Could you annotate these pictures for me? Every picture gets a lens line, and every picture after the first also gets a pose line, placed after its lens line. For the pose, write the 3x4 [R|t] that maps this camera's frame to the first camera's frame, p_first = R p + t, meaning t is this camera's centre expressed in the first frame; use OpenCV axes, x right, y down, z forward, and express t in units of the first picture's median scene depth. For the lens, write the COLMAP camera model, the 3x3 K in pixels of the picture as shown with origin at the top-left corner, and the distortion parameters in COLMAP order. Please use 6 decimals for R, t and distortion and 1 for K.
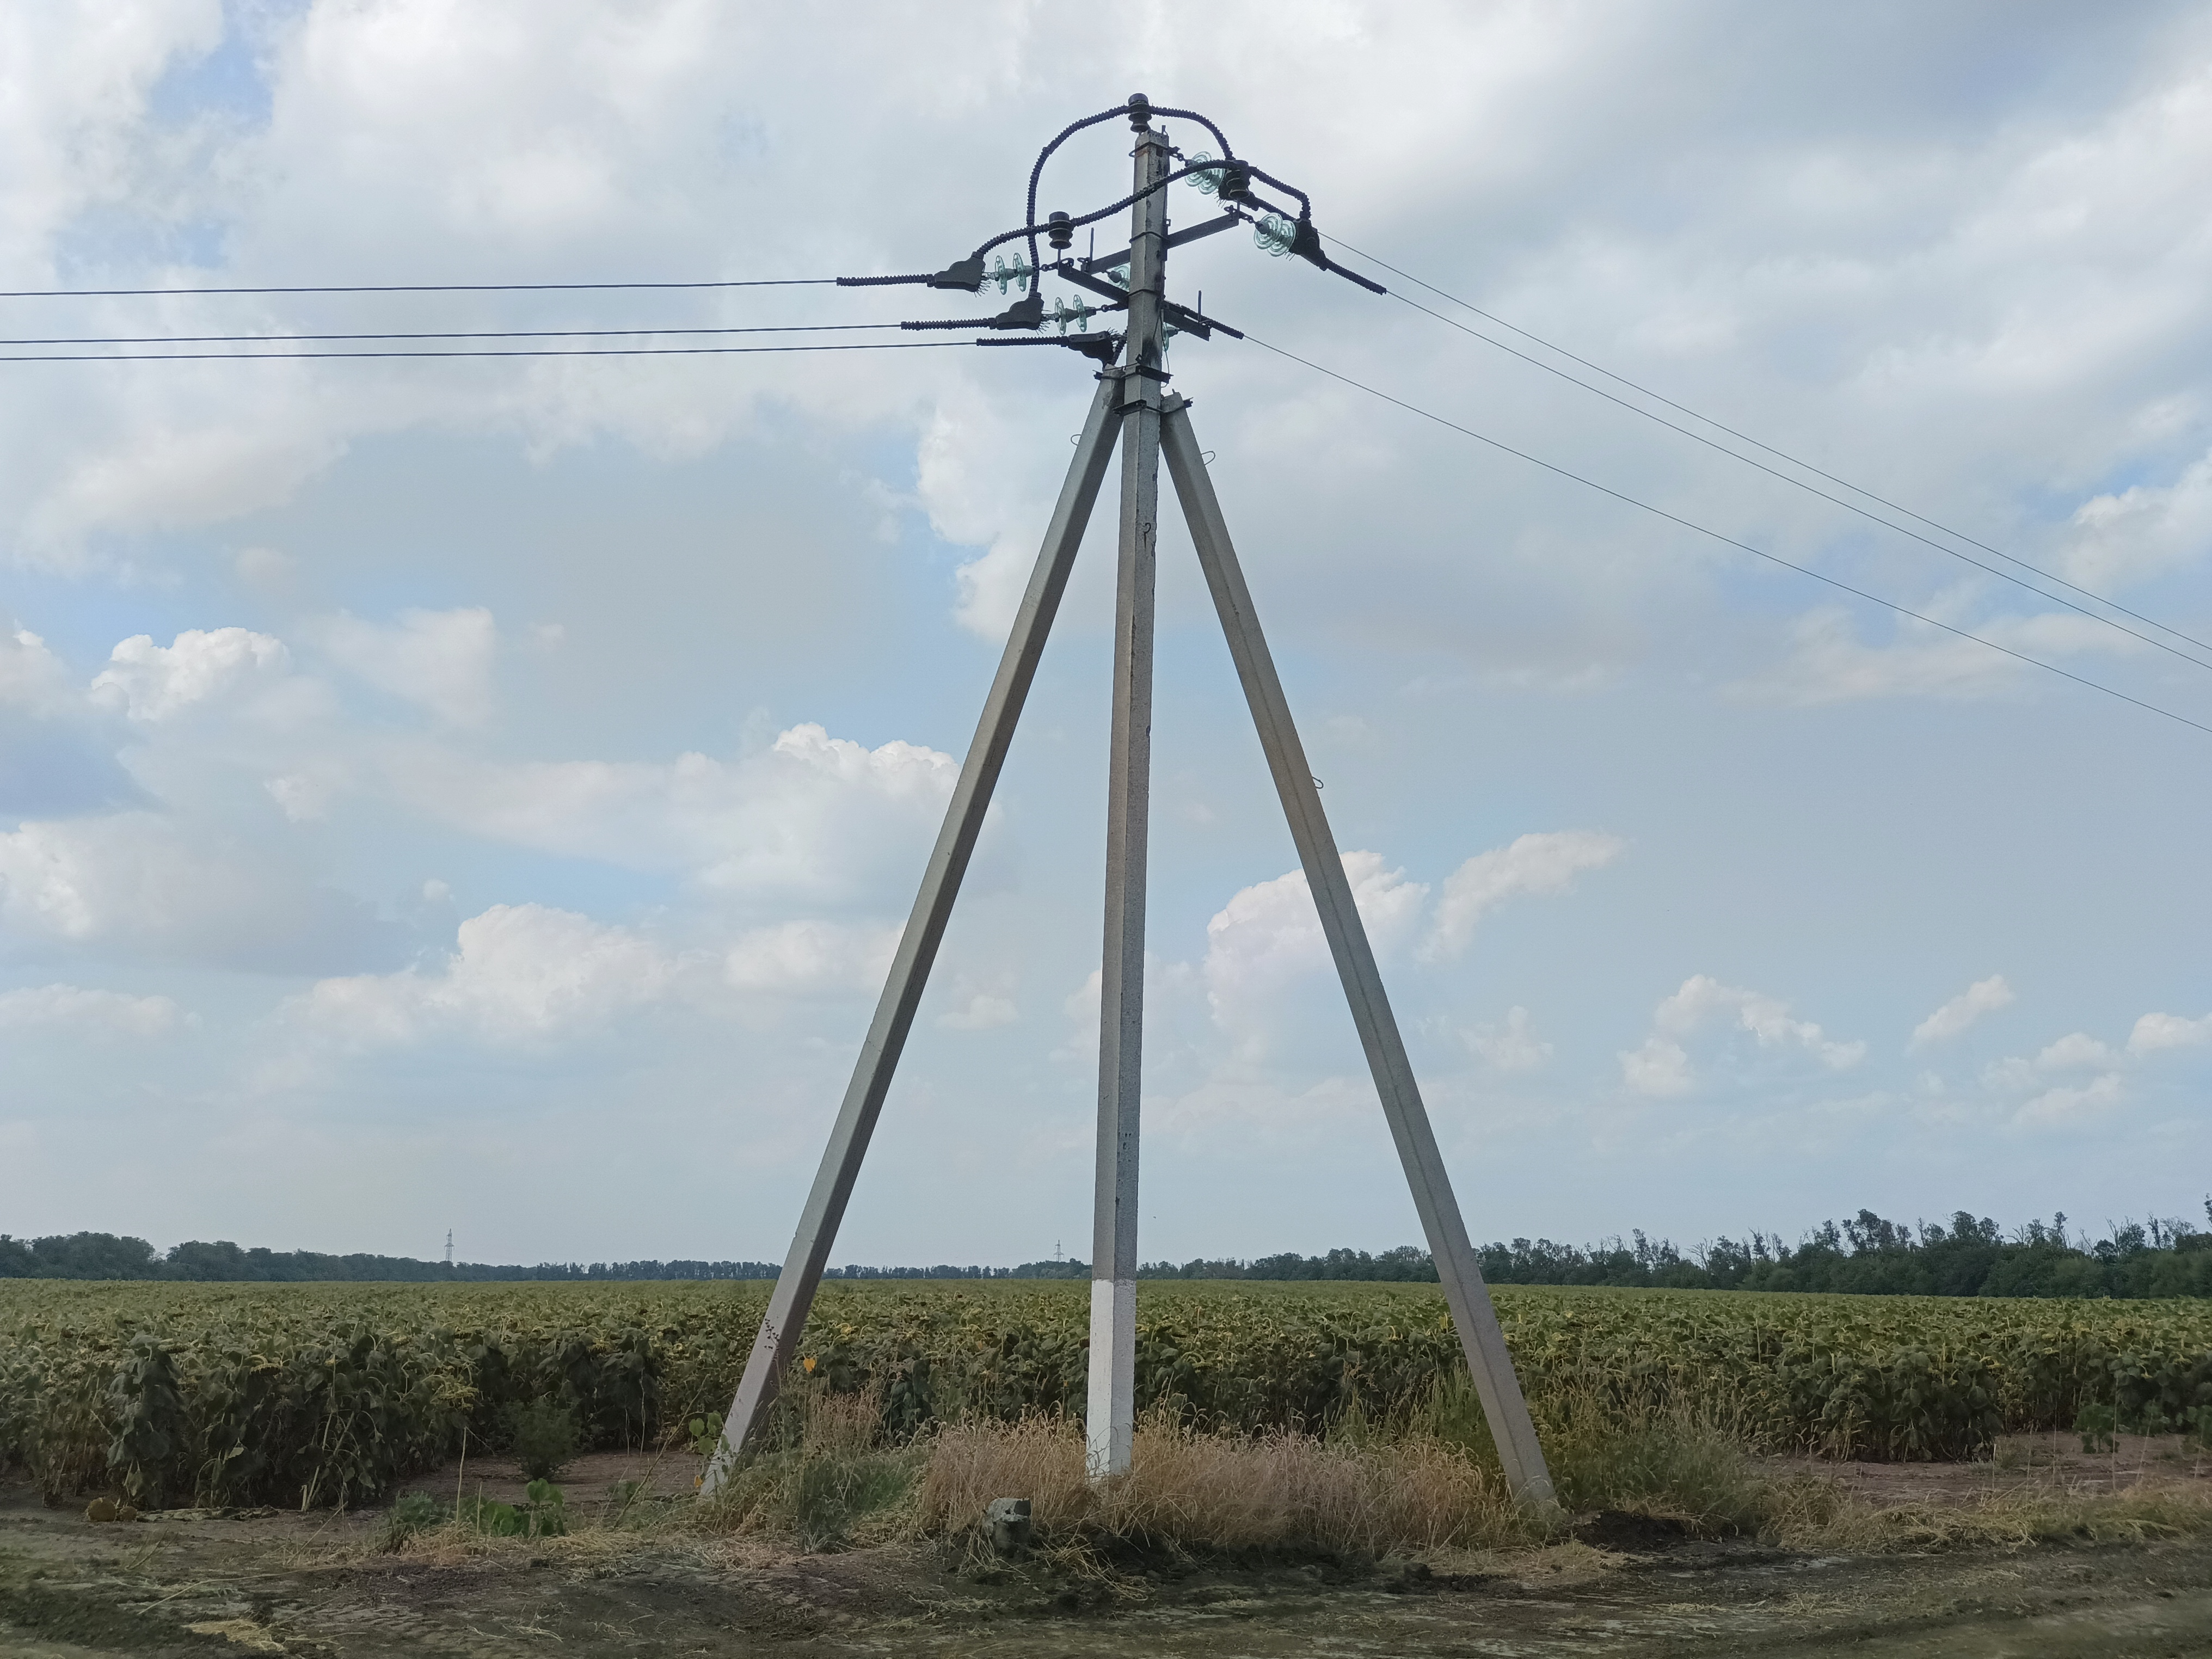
lens RADIAL K [[3405.0, 0, 1106.6], [0, 3405.0, 954.3], [0, 0, 1]] dist [0.268549, -1.565017]
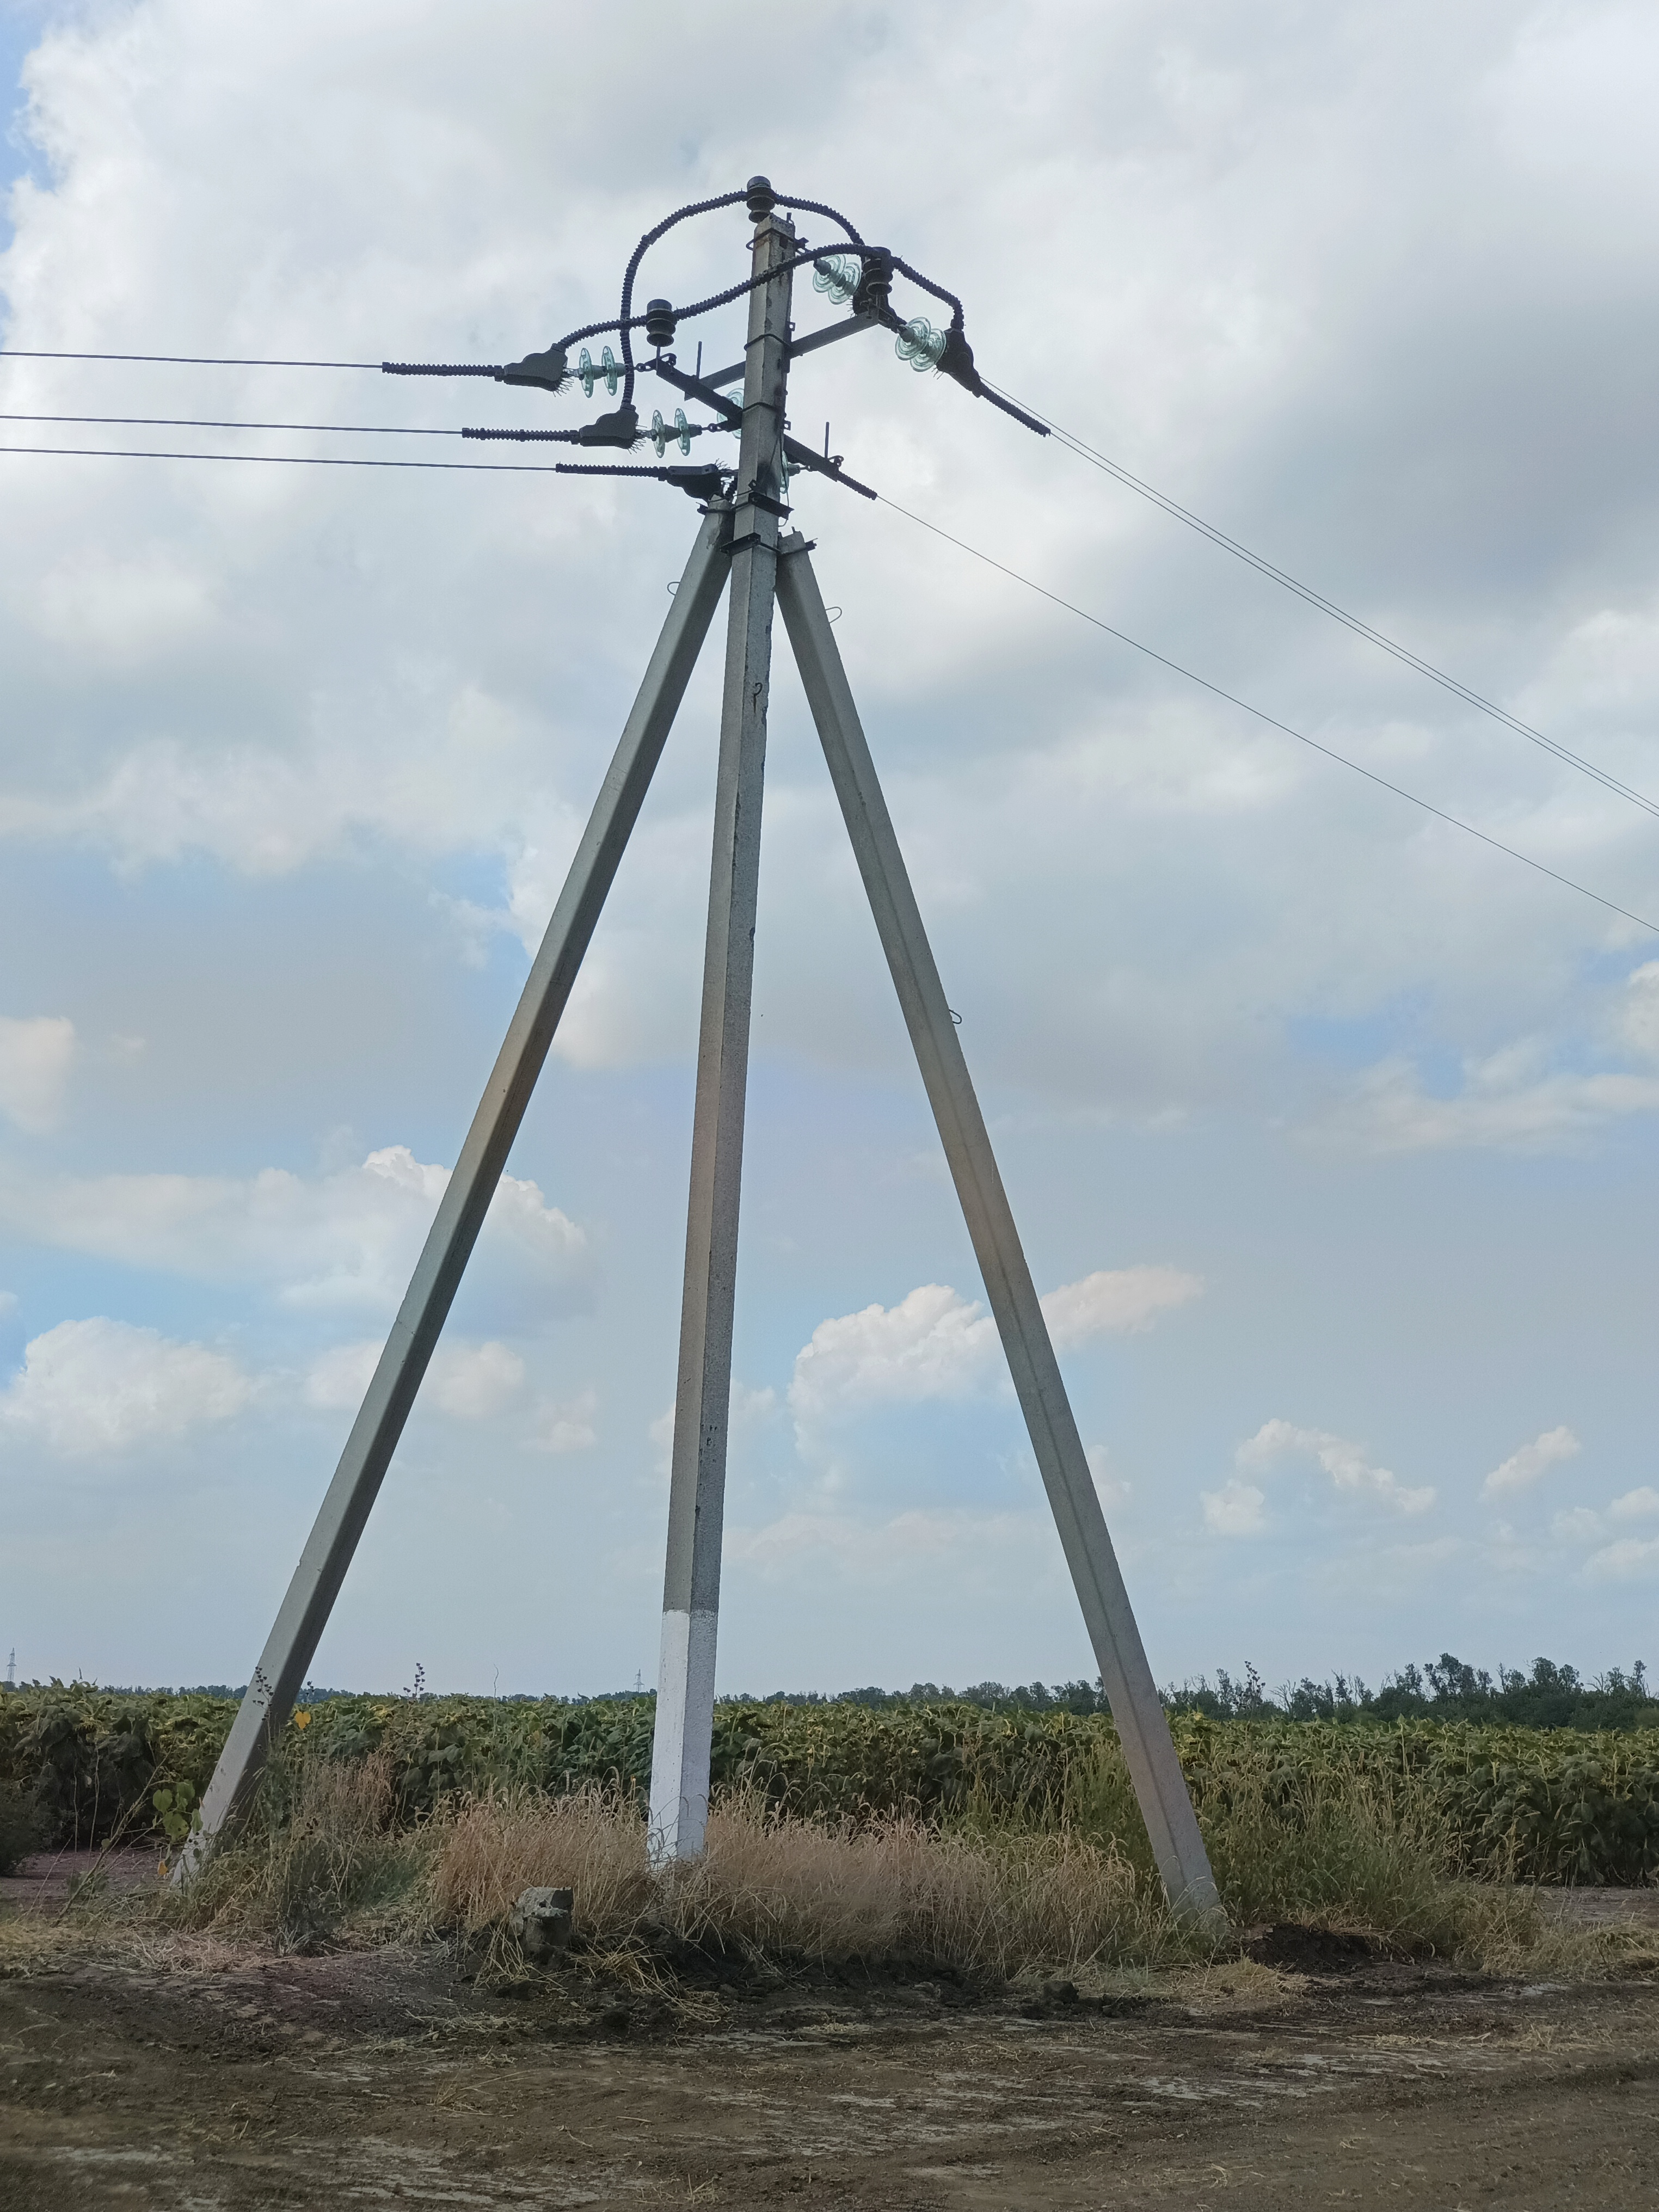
lens RADIAL K [[3405.0, 0, 897.2], [0, 3405.0, 1116.8], [0, 0, 1]] dist [0.268549, -1.565017]
pose [[0.997976, 0.028747, 0.056729, 0.001761], [-0.024261, 0.996639, -0.078249, 0.040400], [-0.058788, 0.076714, 0.995318, 0.189735]]
